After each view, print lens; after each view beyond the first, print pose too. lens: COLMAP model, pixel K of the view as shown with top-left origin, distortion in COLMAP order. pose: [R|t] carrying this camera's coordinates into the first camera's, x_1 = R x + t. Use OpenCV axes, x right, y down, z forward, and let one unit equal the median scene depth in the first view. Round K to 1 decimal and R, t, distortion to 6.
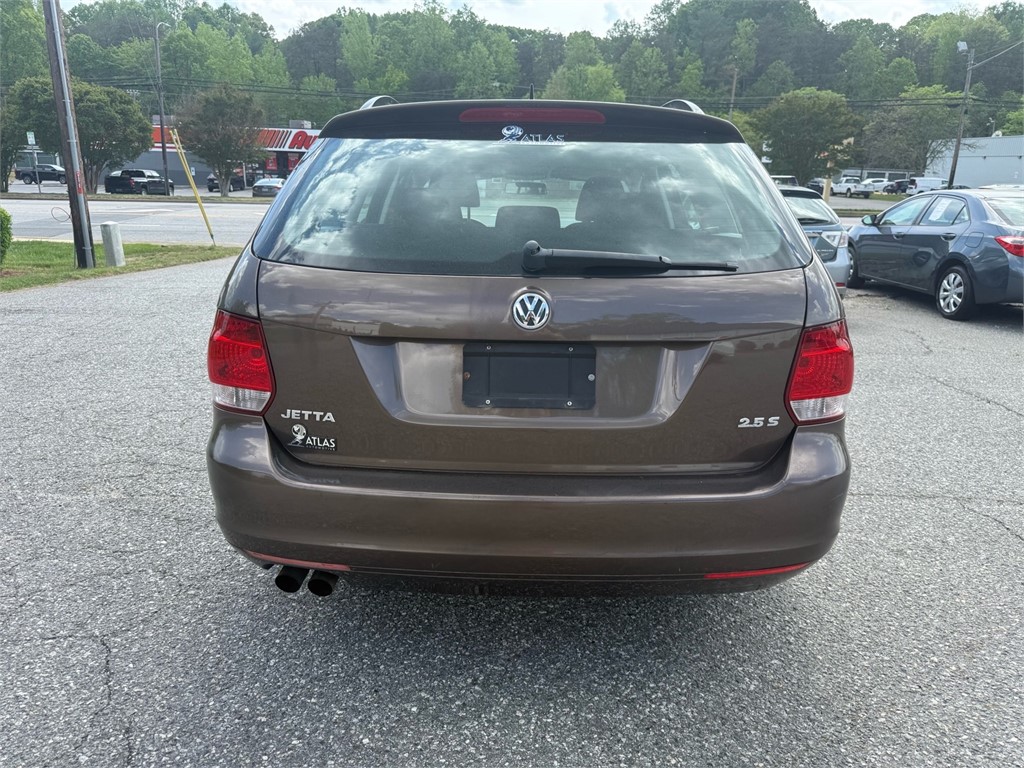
lens RADIAL K [[733.8, 0, 508.0], [0, 733.8, 381.3], [0, 0, 1]] dist [-0.008856, -0.001955]
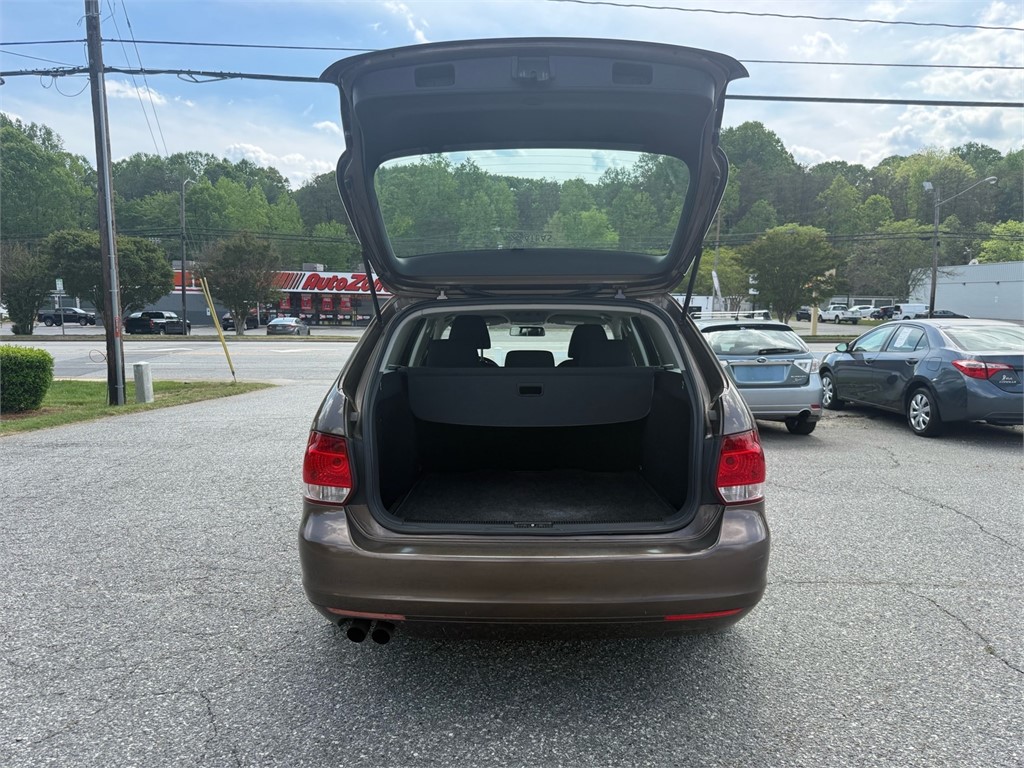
lens RADIAL K [[729.1, 0, 512.0], [0, 729.1, 384.0], [0, 0, 1]] dist [-0.003602, -0.006120]
pose [[0.999816, -0.019130, 0.001378, -0.002008], [0.019084, 0.985119, -0.170812, 0.012158], [0.001910, 0.170807, 0.985303, -0.081852]]
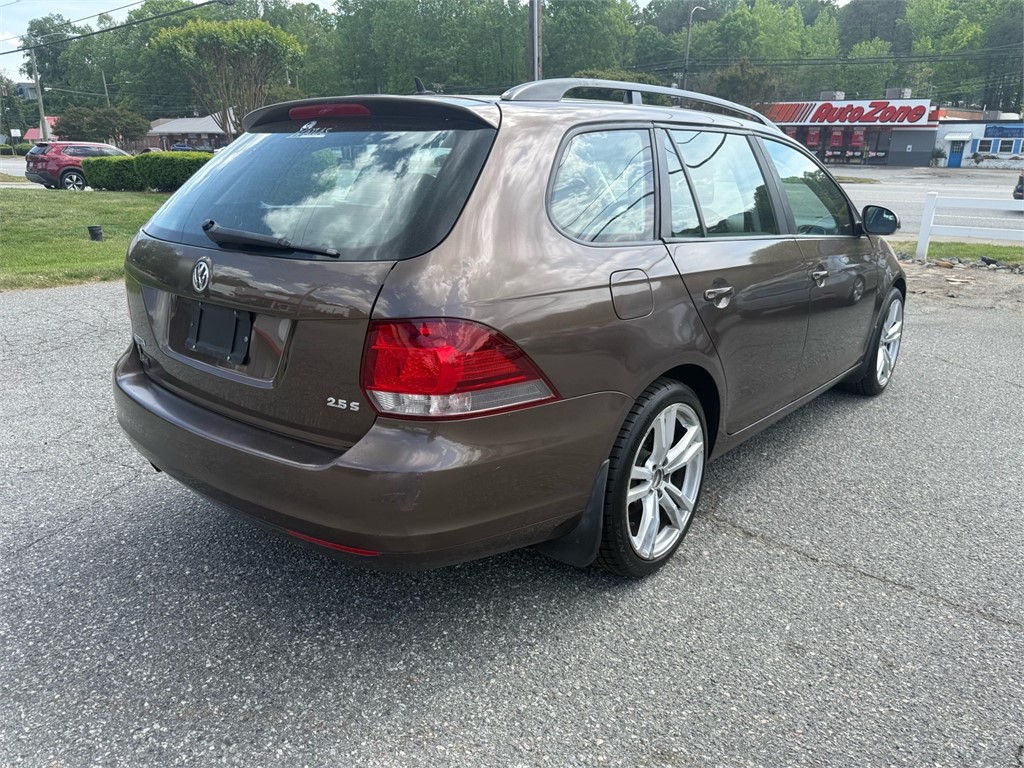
lens RADIAL K [[729.1, 0, 512.0], [0, 729.1, 384.0], [0, 0, 1]] dist [-0.003602, -0.006120]
pose [[0.778507, 0.169657, -0.604271, 0.232761], [-0.147995, 0.985246, 0.085953, -0.019495], [0.609938, 0.022514, 0.792129, 0.068665]]
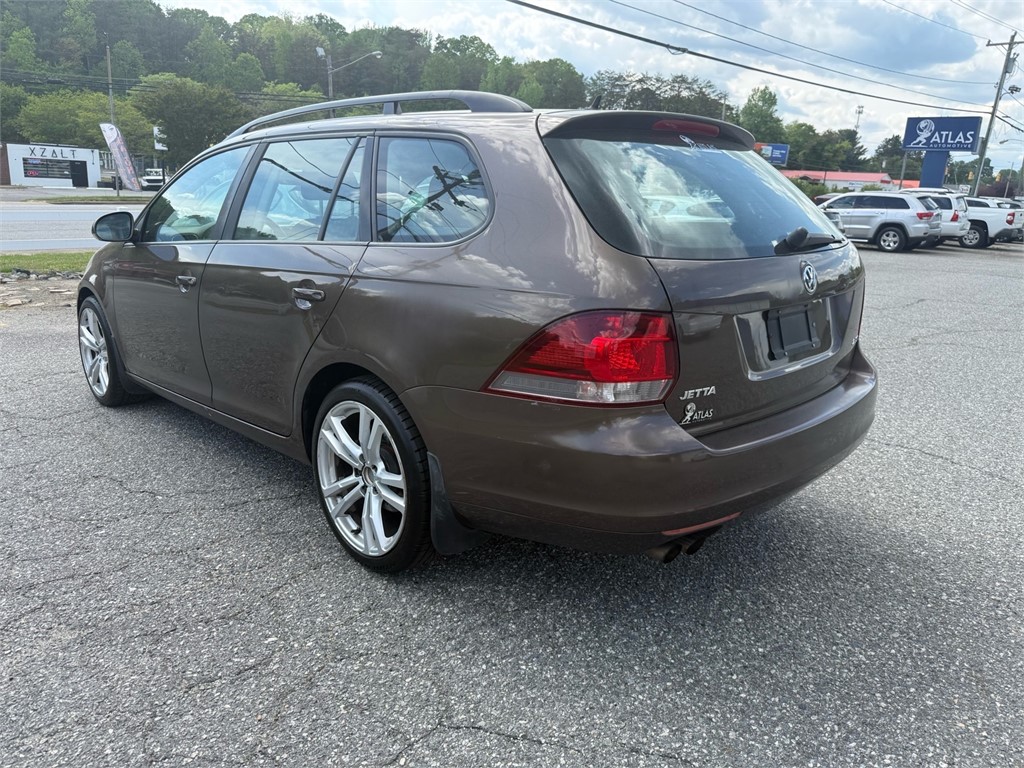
lens RADIAL K [[729.1, 0, 512.0], [0, 729.1, 384.0], [0, 0, 1]] dist [-0.003602, -0.006120]
pose [[0.701344, -0.183793, 0.688722, -0.245639], [0.170440, 0.981401, 0.088334, -0.022411], [-0.692147, 0.055433, 0.719625, 0.079985]]
